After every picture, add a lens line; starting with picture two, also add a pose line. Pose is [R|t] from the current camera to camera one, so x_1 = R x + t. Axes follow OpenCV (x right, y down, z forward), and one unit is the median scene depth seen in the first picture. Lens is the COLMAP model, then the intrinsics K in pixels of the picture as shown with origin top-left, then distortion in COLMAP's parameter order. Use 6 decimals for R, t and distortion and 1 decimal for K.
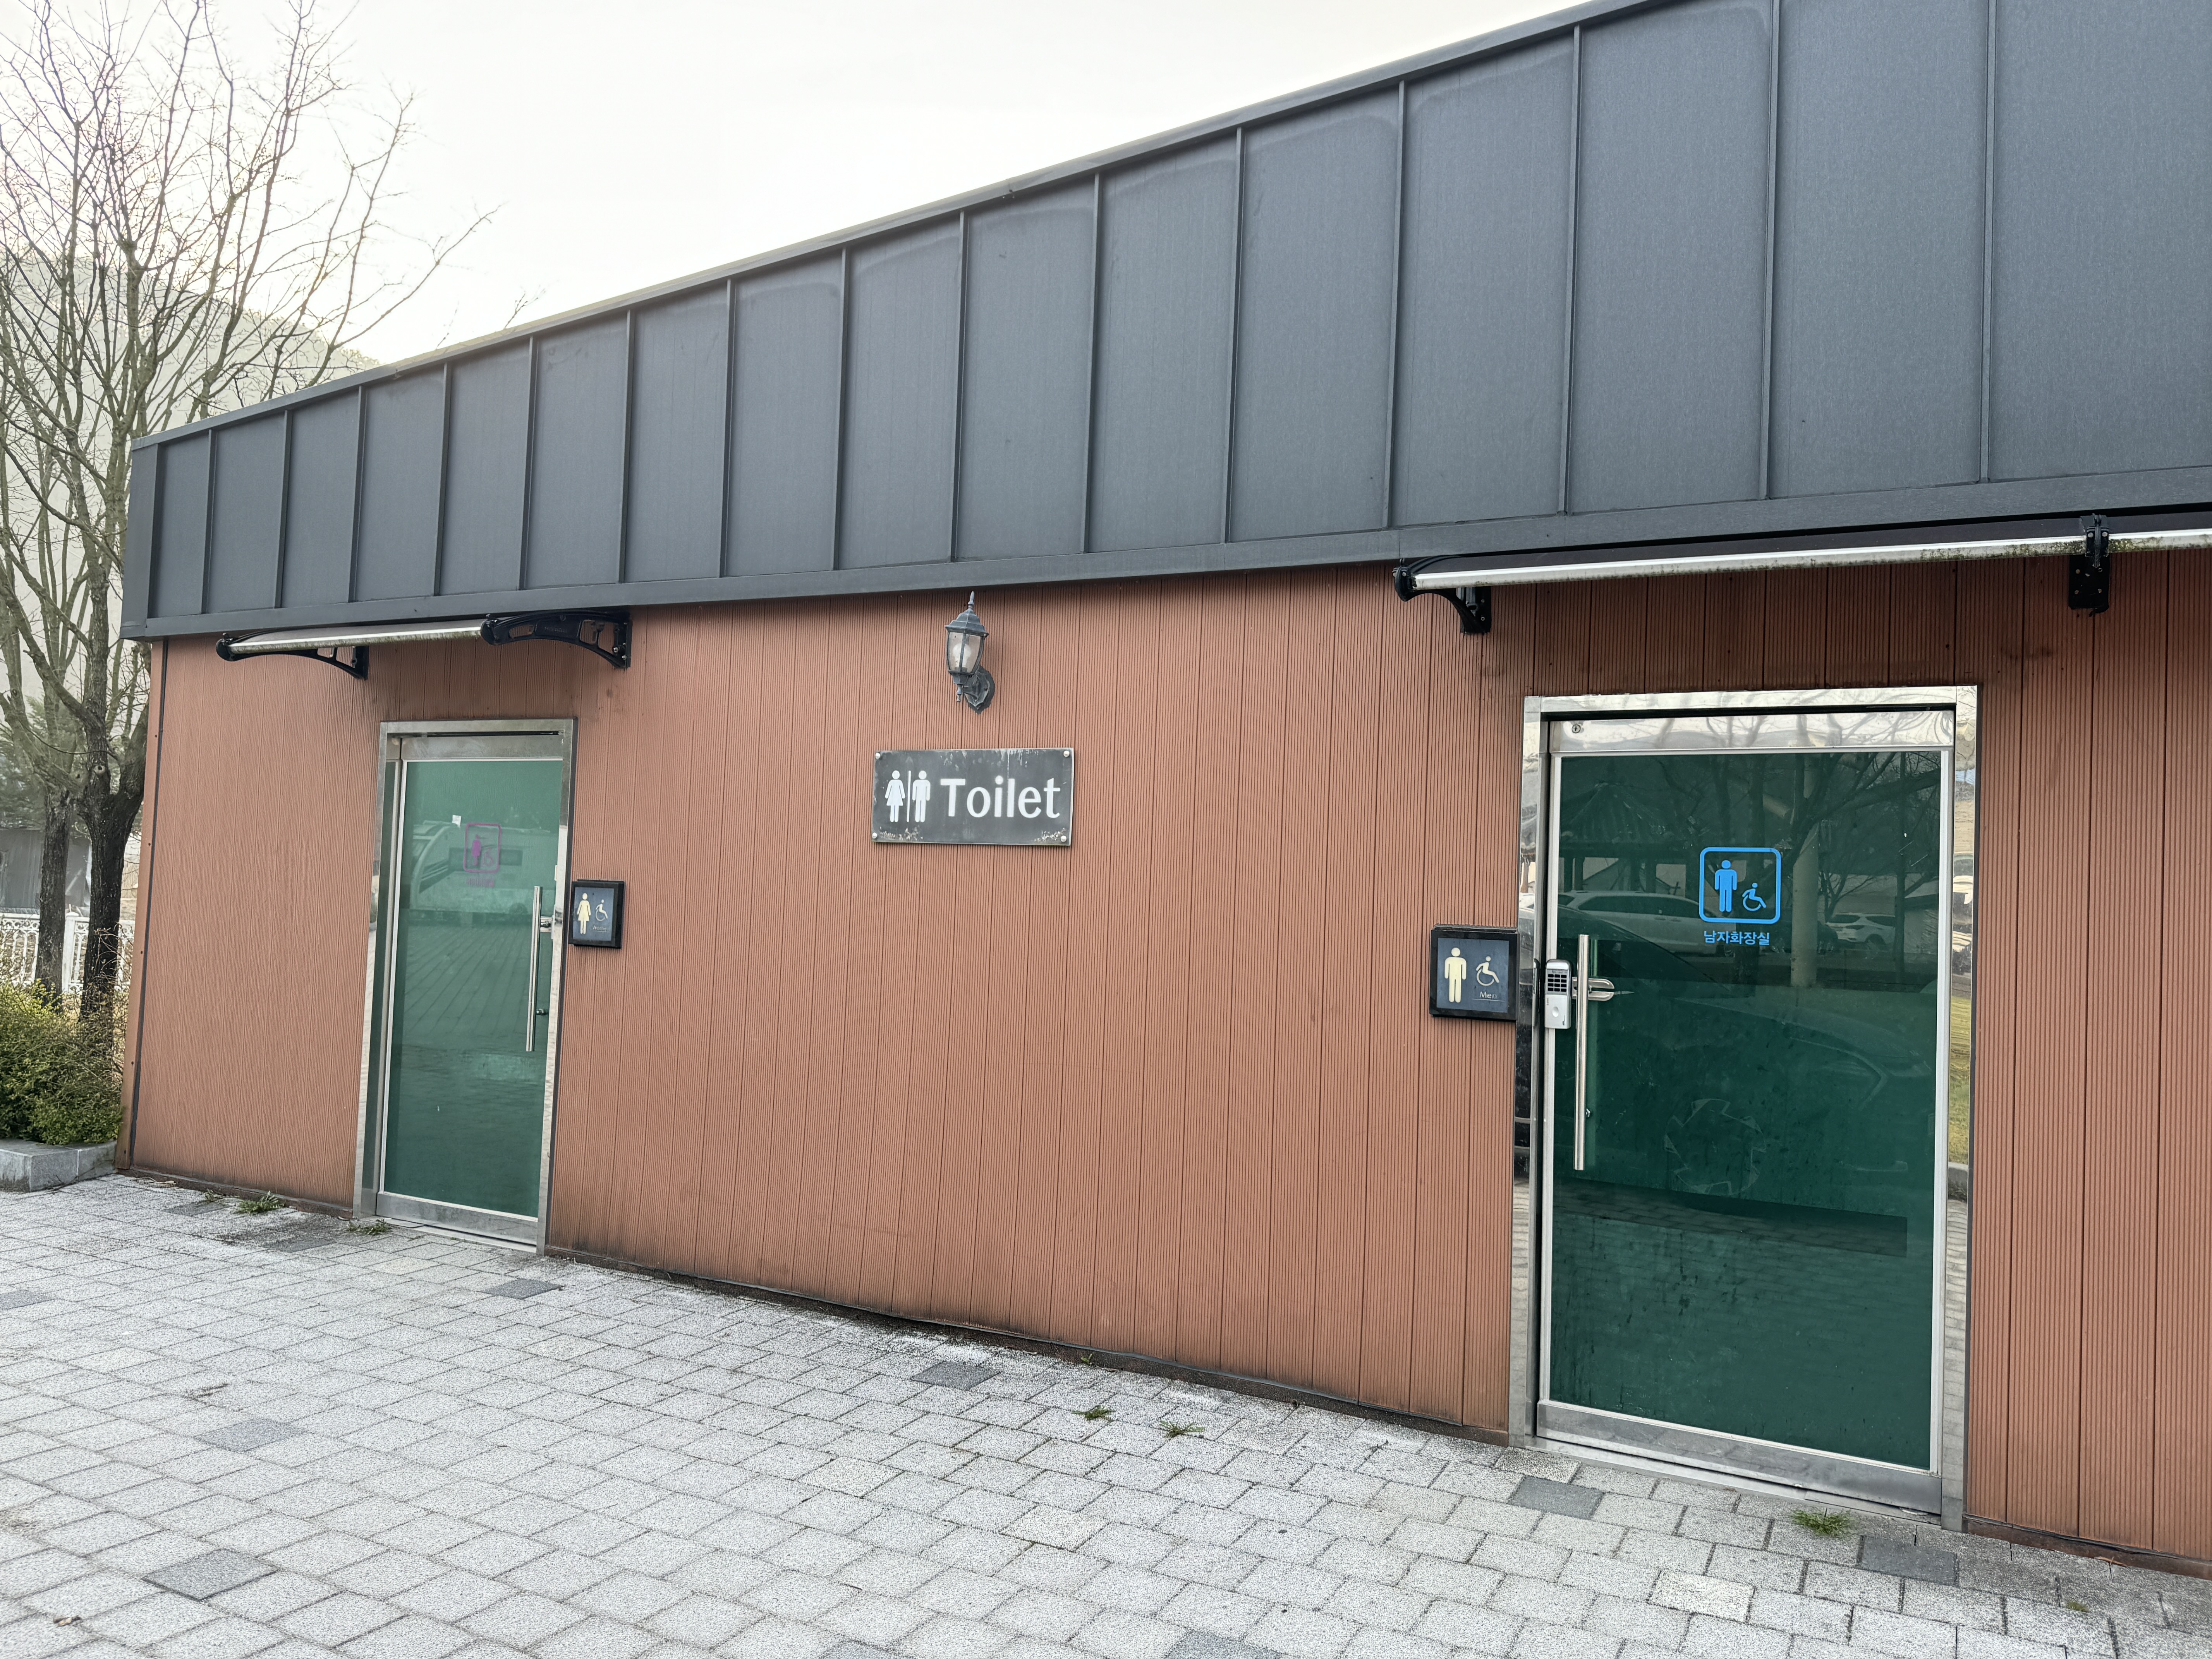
lens RADIAL K [[1597.6, 0, 1101.4], [0, 1597.6, 827.7], [0, 0, 1]] dist [-0.017206, -0.015147]
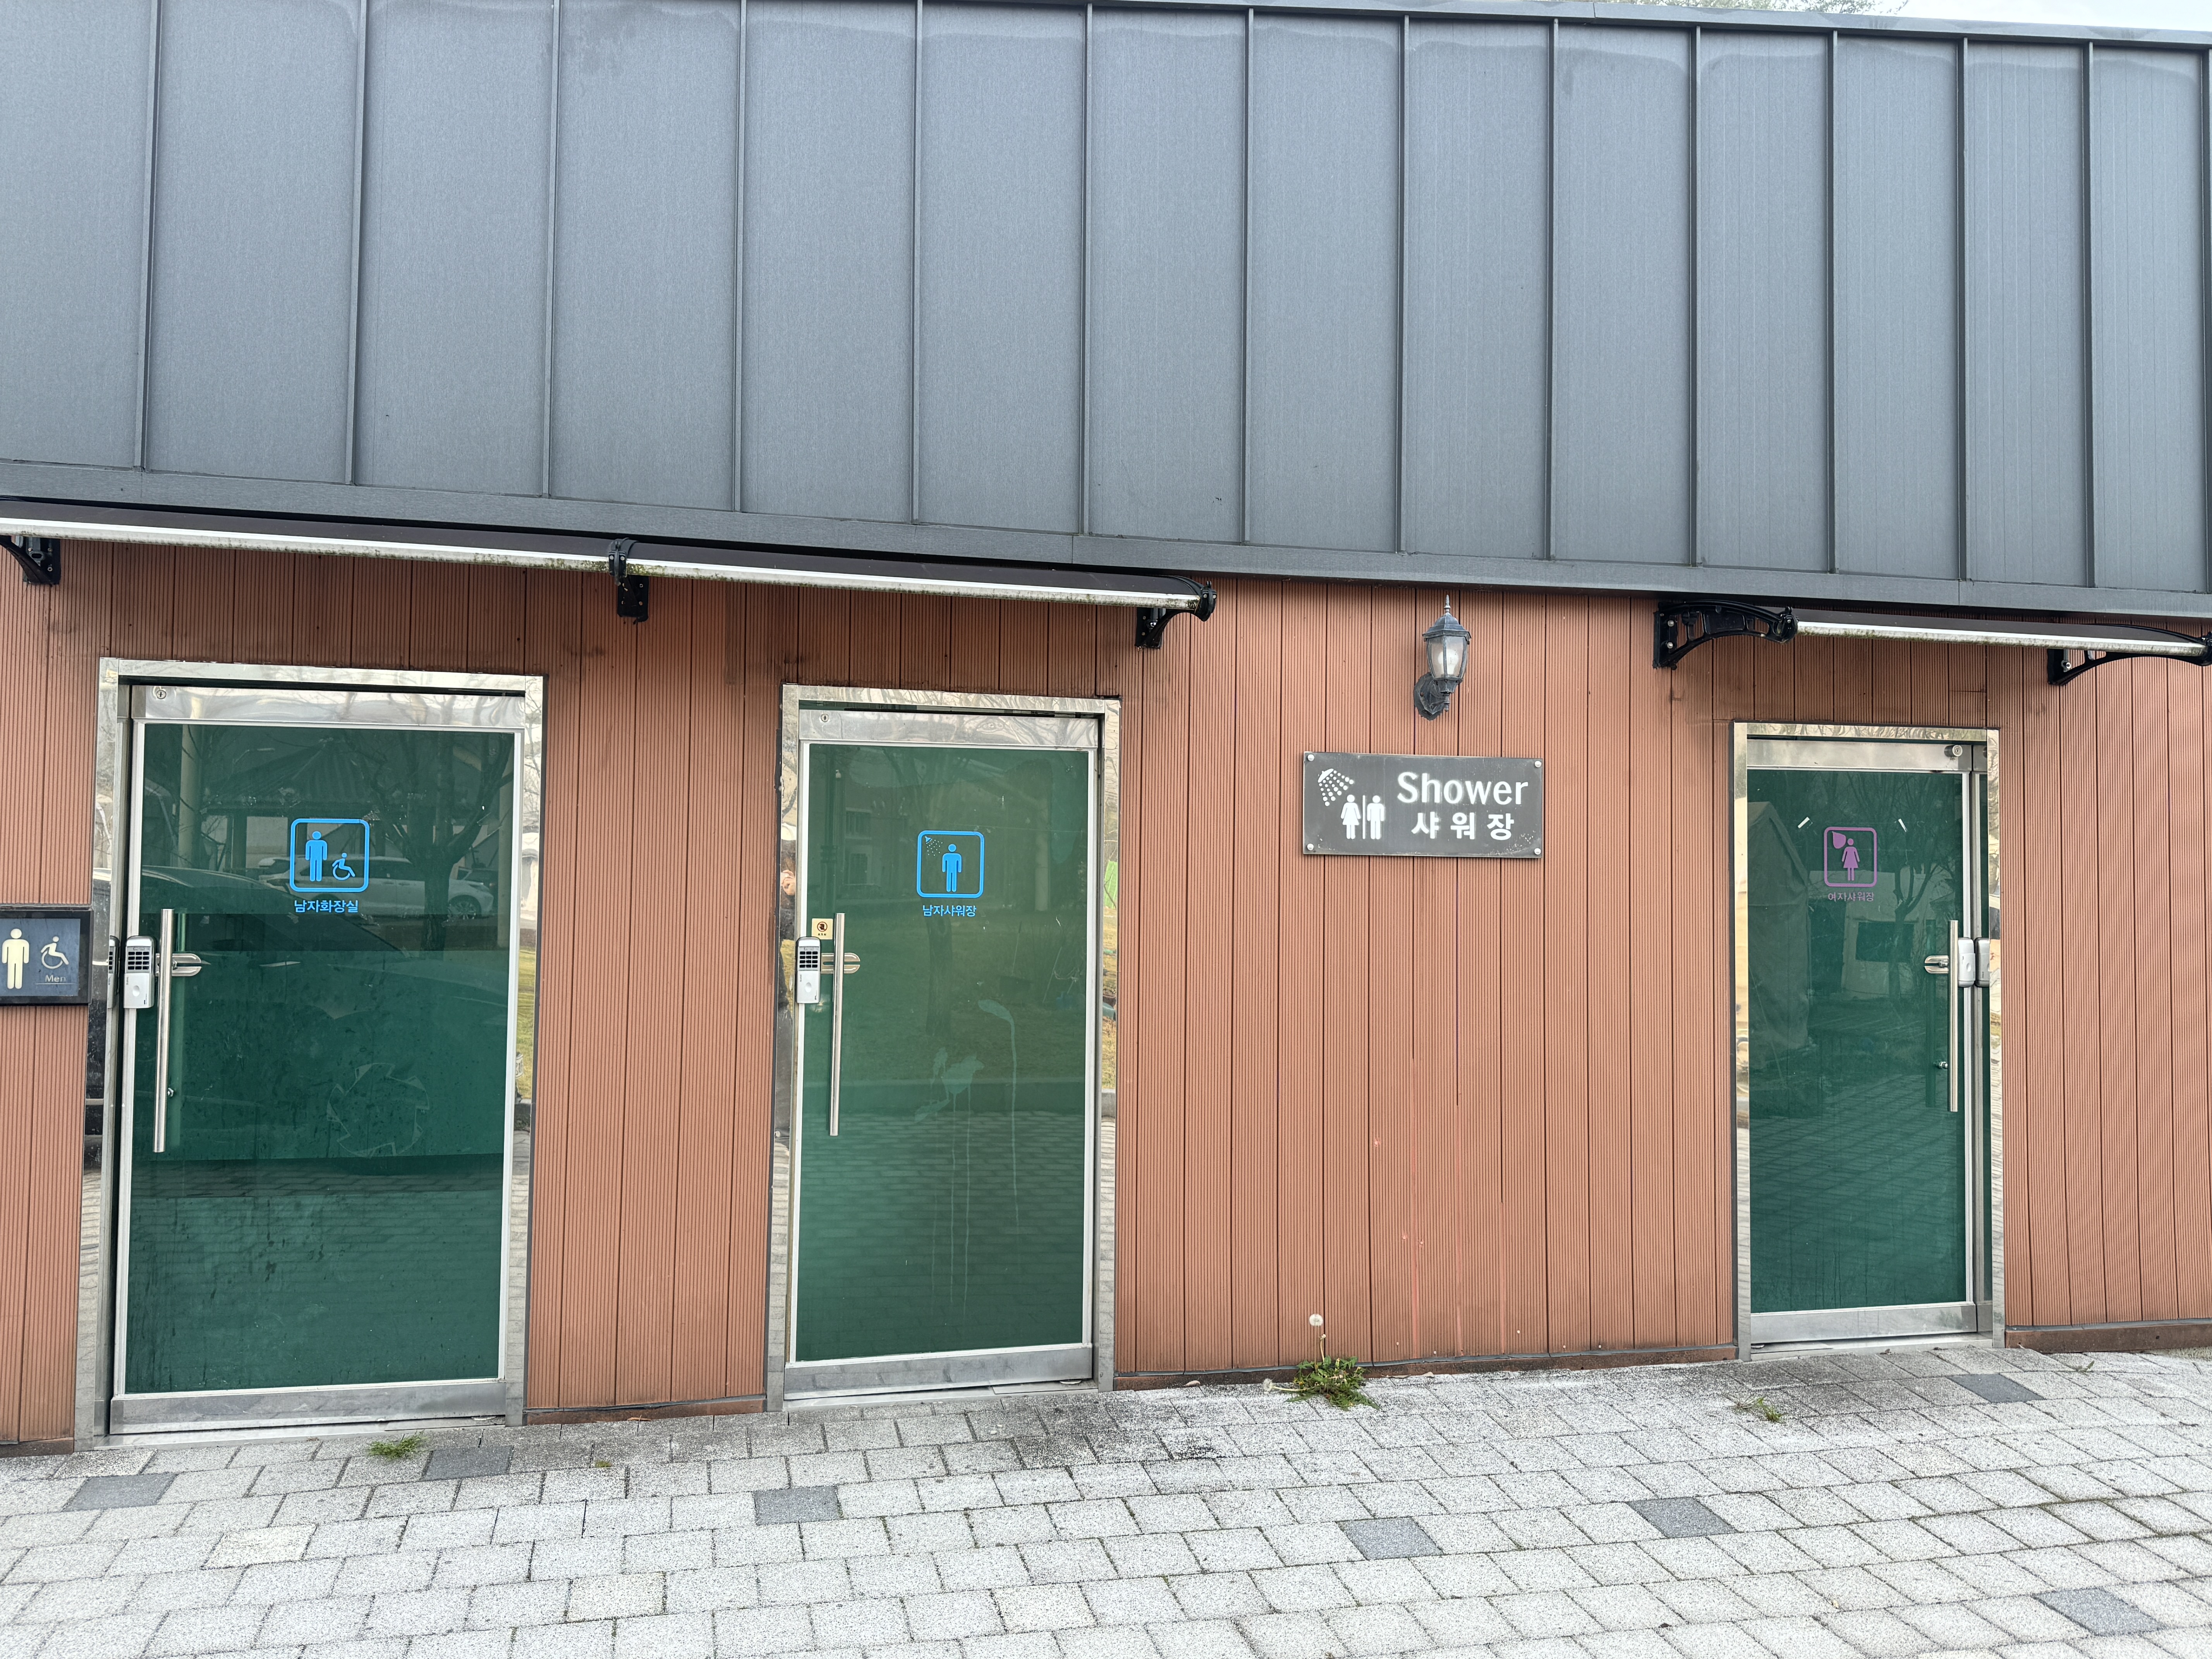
lens RADIAL K [[1597.6, 0, 1107.7], [0, 1597.6, 828.0], [0, 0, 1]] dist [-0.017206, -0.015147]
pose [[0.724591, -0.004299, 0.689166, 0.061696], [-0.013482, 0.999701, 0.020411, -0.010548], [-0.689047, -0.024081, 0.724316, -0.098187]]
